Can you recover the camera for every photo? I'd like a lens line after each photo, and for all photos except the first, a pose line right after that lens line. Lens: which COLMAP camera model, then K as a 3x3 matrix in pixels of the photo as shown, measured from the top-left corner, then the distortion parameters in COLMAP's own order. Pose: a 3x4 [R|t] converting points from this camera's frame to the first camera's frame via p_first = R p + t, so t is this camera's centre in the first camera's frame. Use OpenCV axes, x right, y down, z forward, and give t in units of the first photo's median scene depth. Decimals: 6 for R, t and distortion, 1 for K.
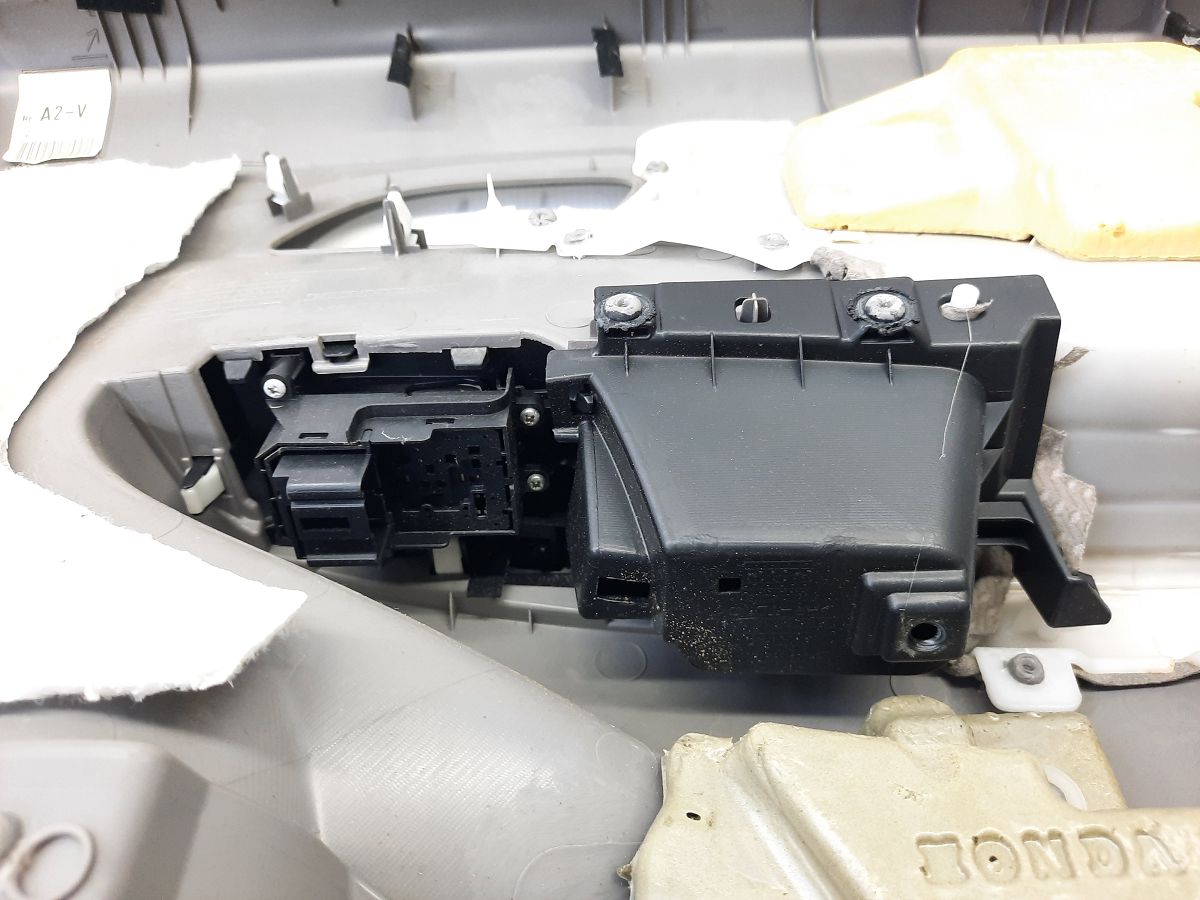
lens RADIAL K [[905.9, 0, 600.0], [0, 905.9, 450.0], [0, 0, 1]] dist [0.006448, -0.032193]
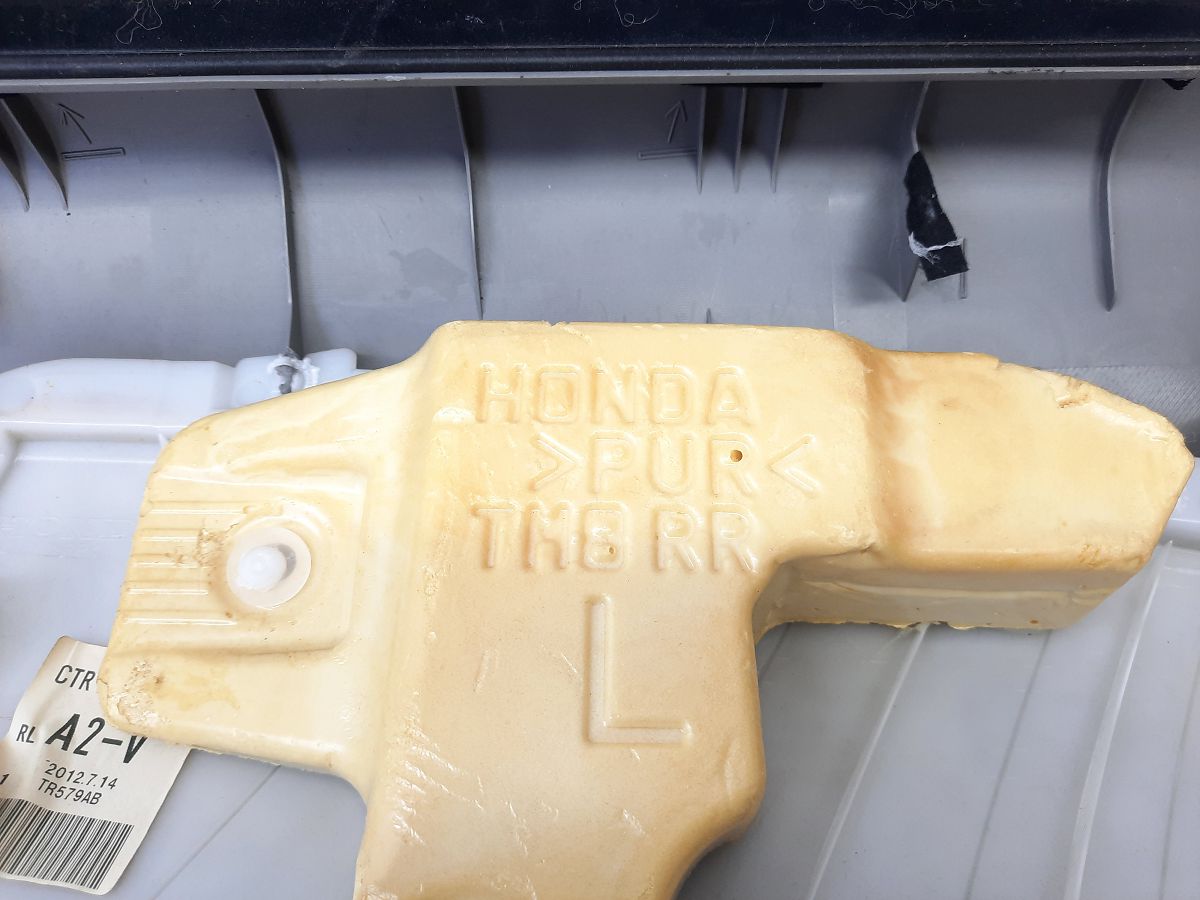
lens RADIAL K [[905.9, 0, 600.0], [0, 905.9, 450.0], [0, 0, 1]] dist [0.006448, -0.032193]
pose [[0.999125, 0.028936, 0.030199, 0.720456], [-0.038045, 0.928723, 0.368818, -0.870462], [-0.017374, -0.369644, 0.929011, 0.680918]]
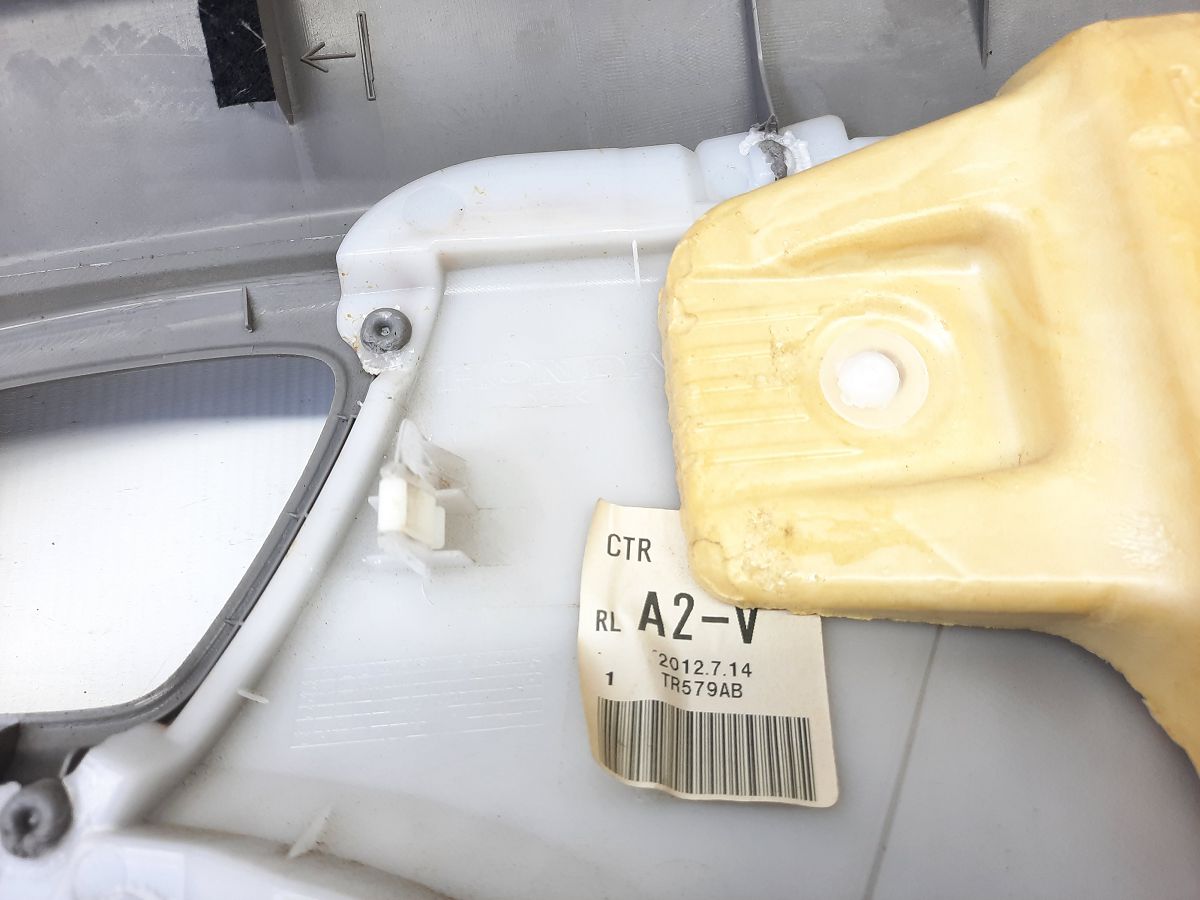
lens RADIAL K [[905.9, 0, 600.0], [0, 905.9, 450.0], [0, 0, 1]] dist [0.006448, -0.032193]
pose [[0.996708, -0.073213, 0.034828, 0.232248], [0.049374, 0.888867, 0.455498, -0.707063], [-0.064306, -0.452279, 0.889555, 0.844495]]
